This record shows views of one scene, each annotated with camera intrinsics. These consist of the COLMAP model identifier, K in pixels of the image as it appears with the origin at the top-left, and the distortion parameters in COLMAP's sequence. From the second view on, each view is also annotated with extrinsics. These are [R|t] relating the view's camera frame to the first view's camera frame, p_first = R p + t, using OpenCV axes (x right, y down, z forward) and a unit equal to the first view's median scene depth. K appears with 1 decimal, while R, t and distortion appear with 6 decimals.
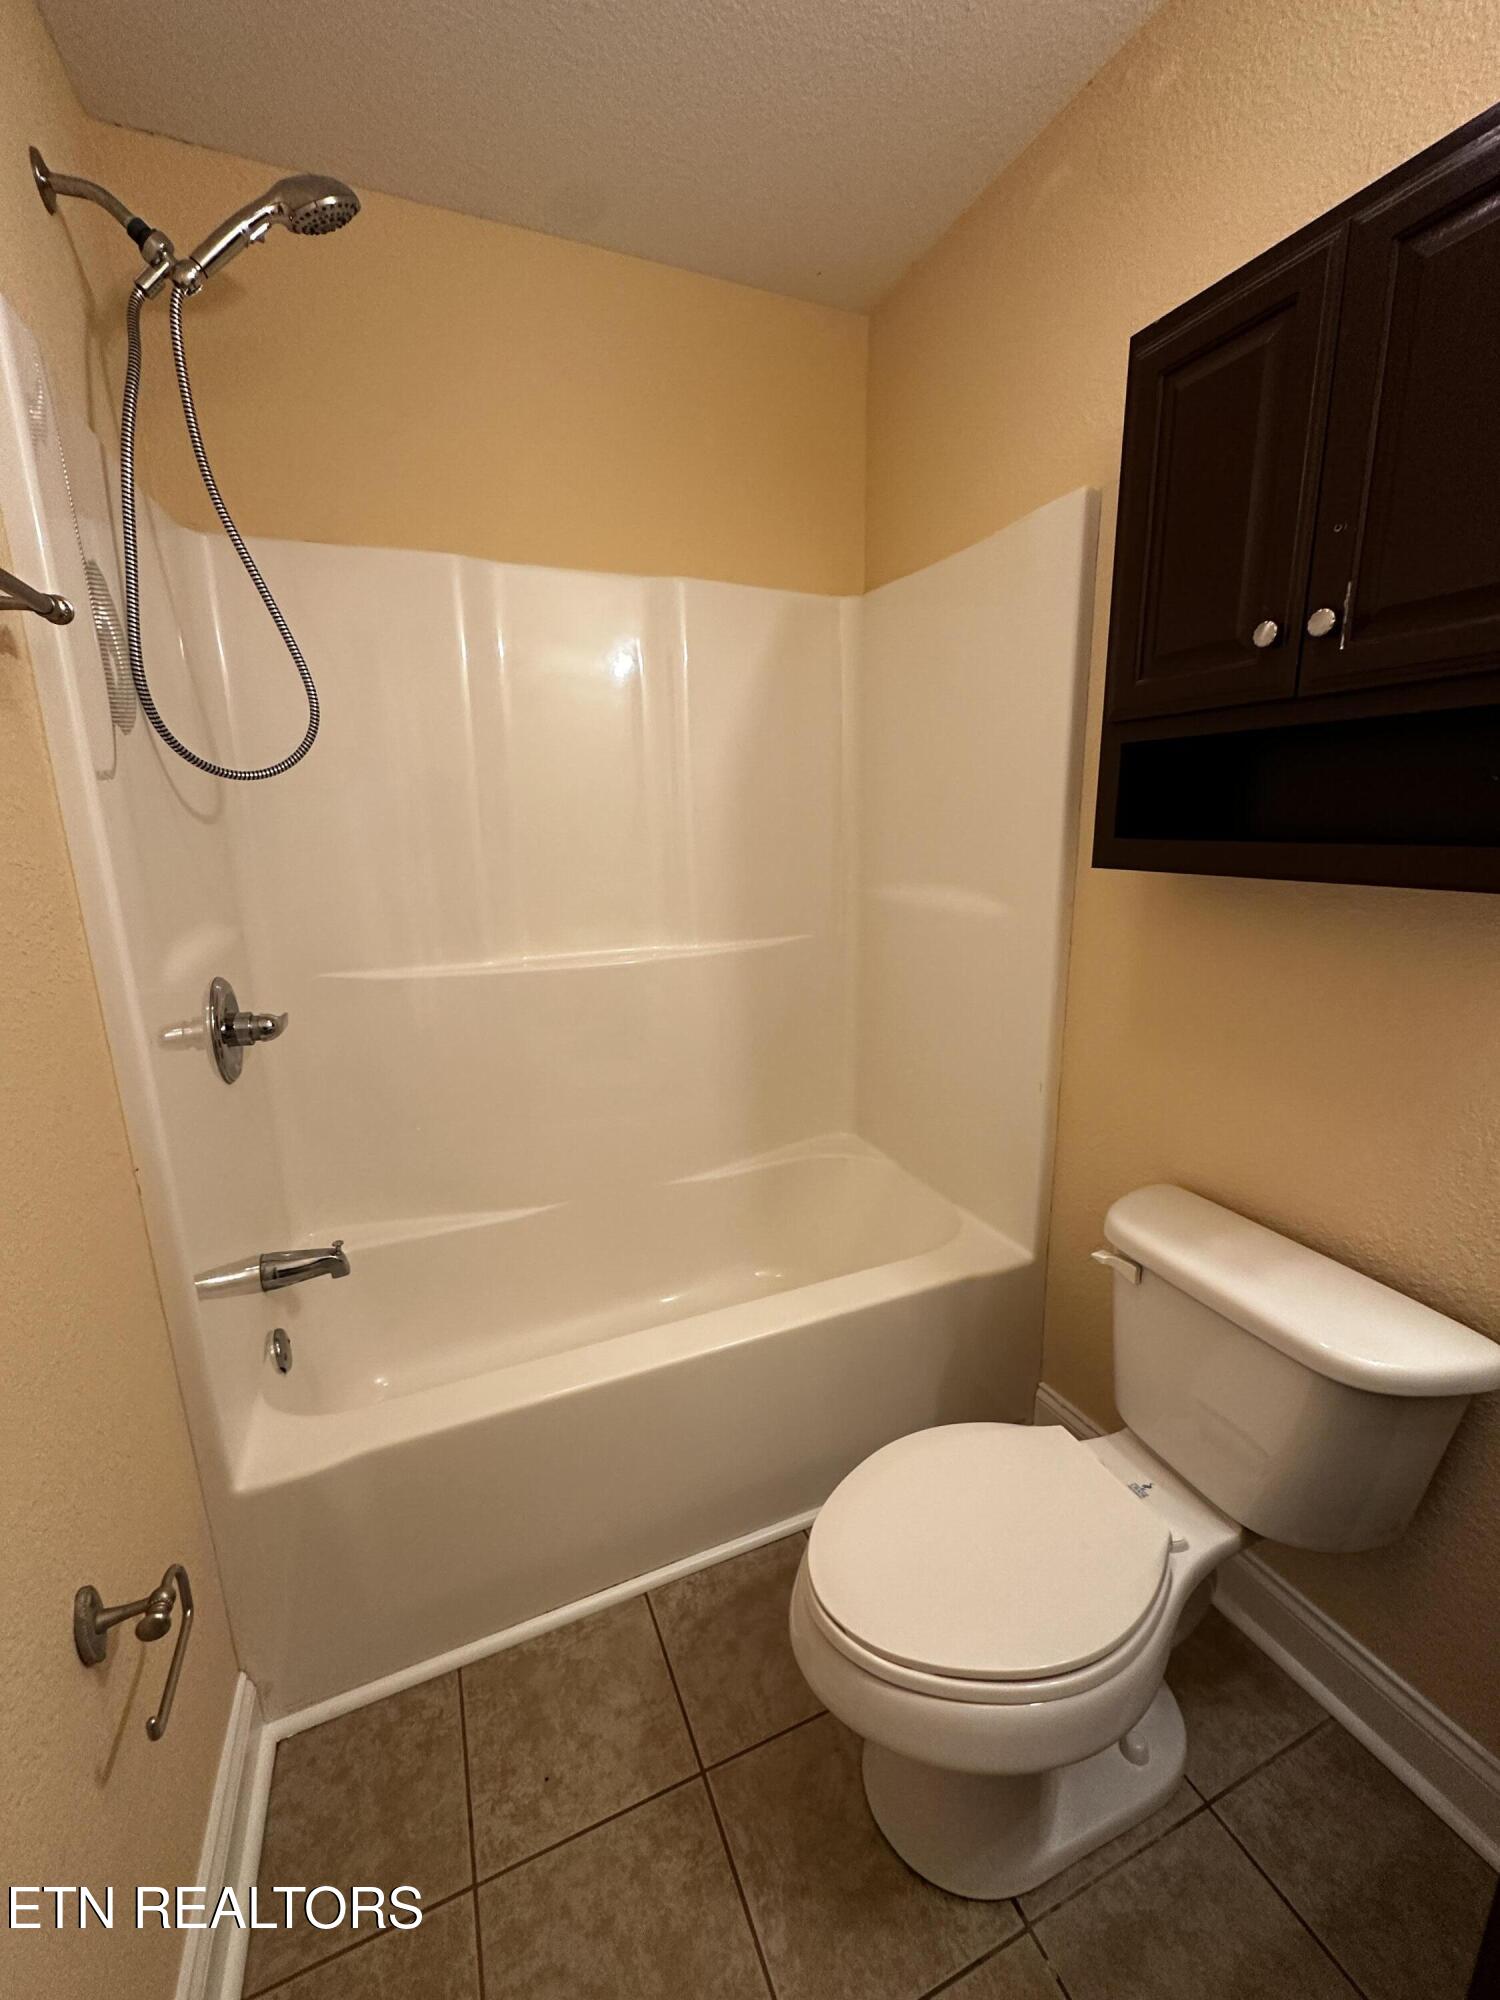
lens RADIAL K [[803.7, 0, 750.0], [0, 803.7, 1000.0], [0, 0, 1]] dist [-0.002197, 0.000109]
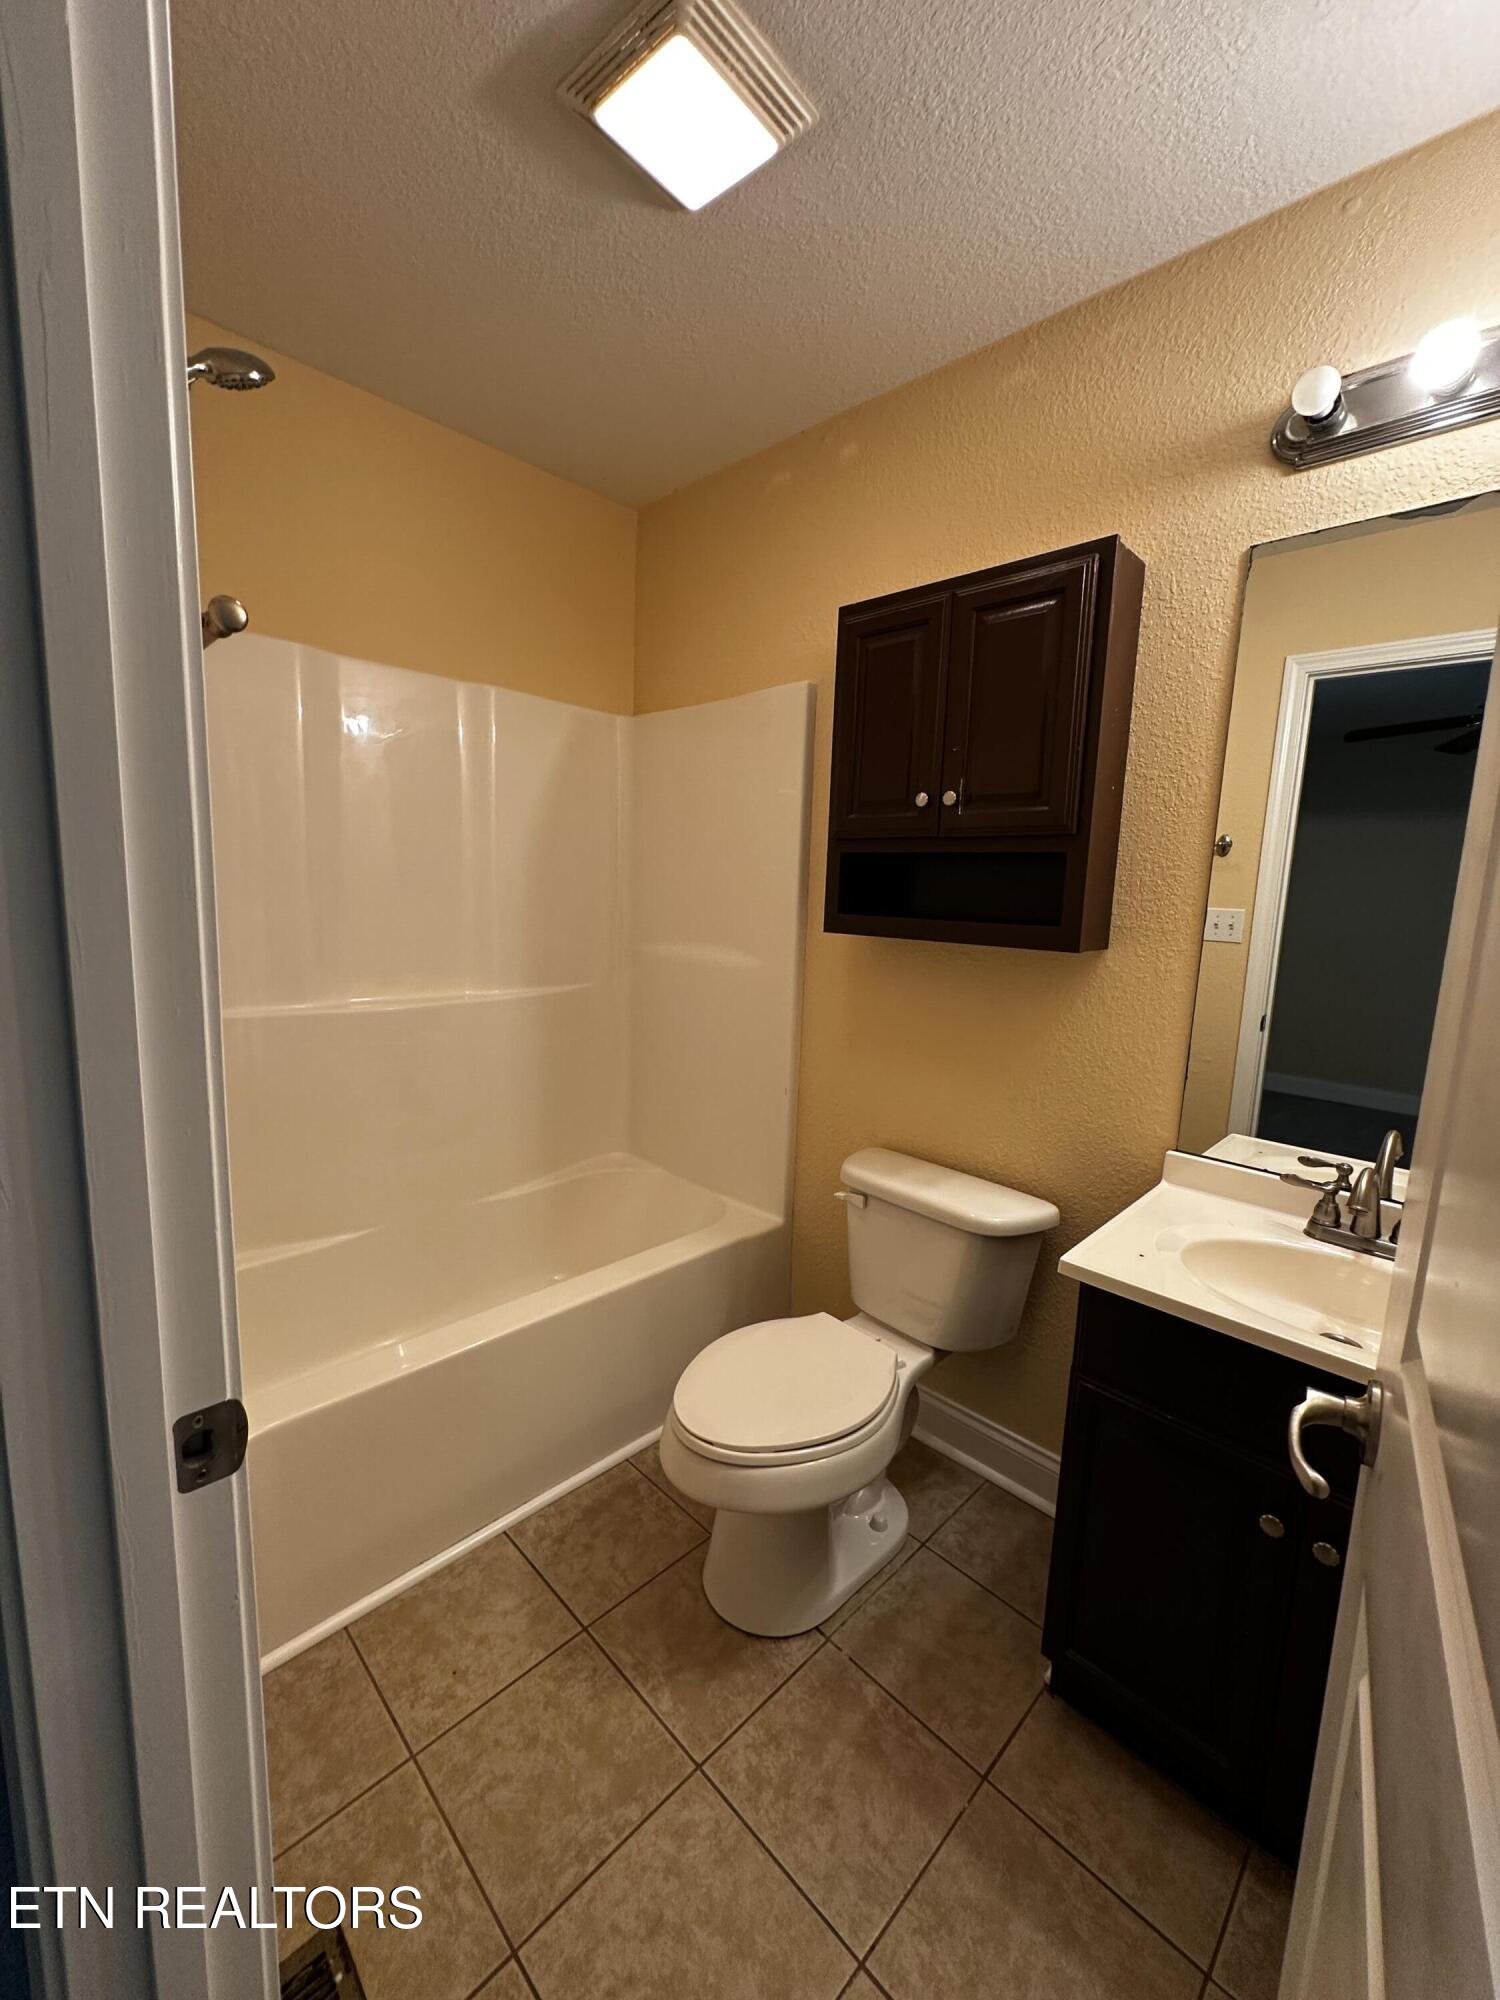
lens RADIAL K [[803.7, 0, 750.0], [0, 803.7, 1000.0], [0, 0, 1]] dist [-0.002197, 0.000109]
pose [[0.925481, -0.001613, 0.378791, -0.283830], [0.032530, 0.996635, -0.075234, 0.073262], [-0.377395, 0.081949, 0.922419, -0.335335]]
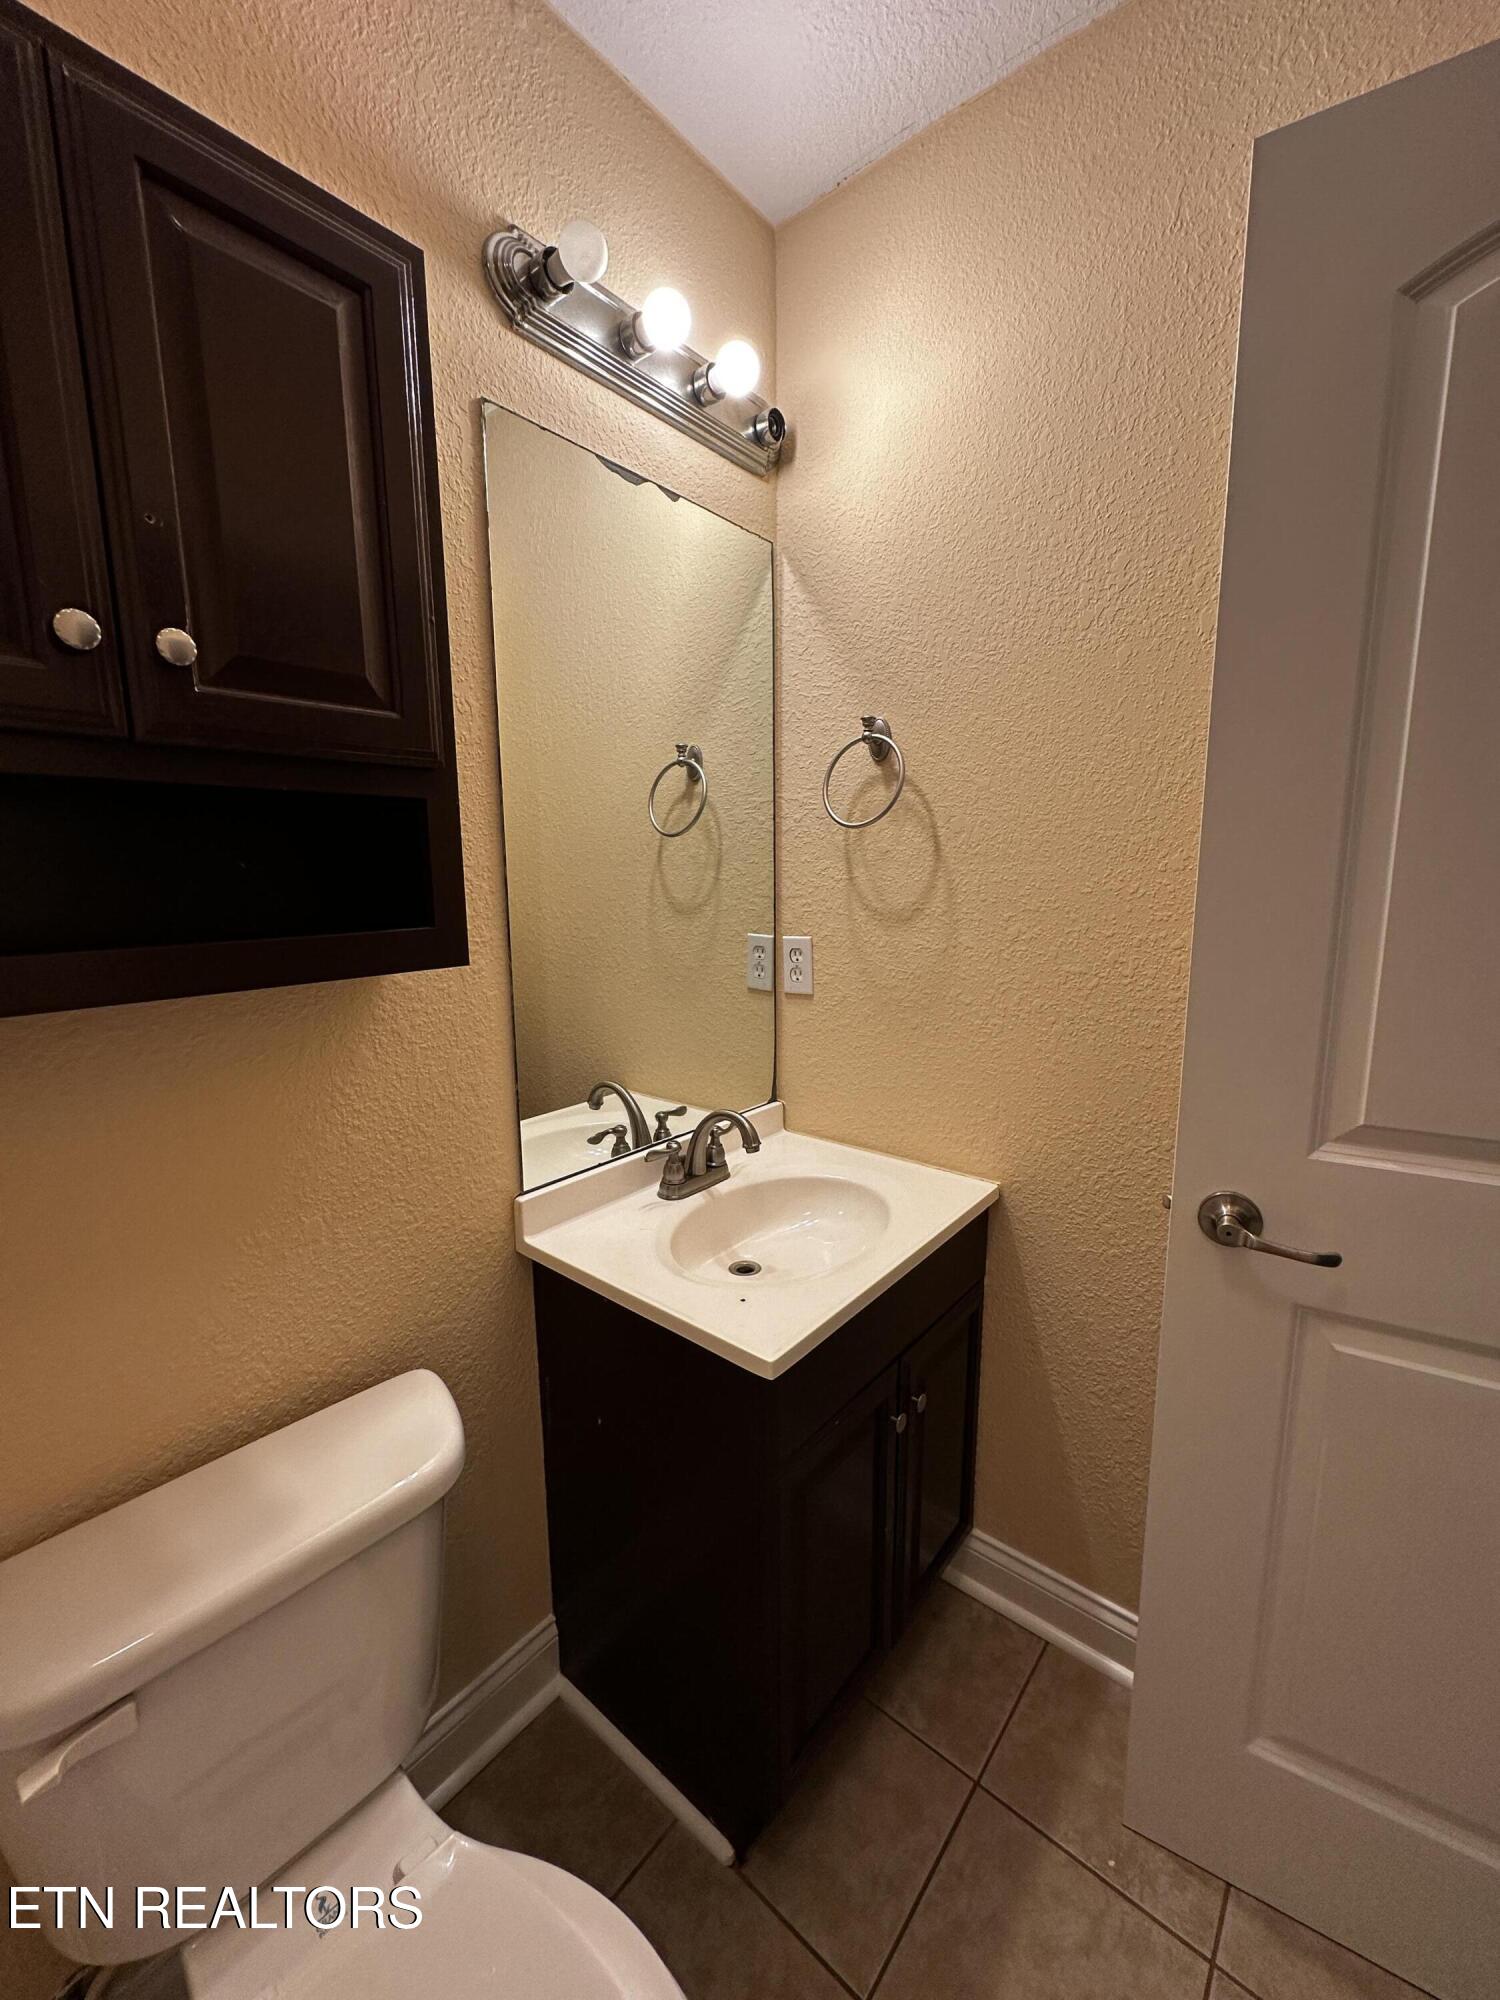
lens RADIAL K [[799.9, 0, 791.0], [0, 799.9, 986.2], [0, 0, 1]] dist [0.006975, -0.000306]
pose [[-0.486592, -0.111758, 0.866451, -0.168836], [0.206291, 0.949039, 0.238262, -0.177352], [-0.848924, 0.294677, -0.438741, 0.705425]]
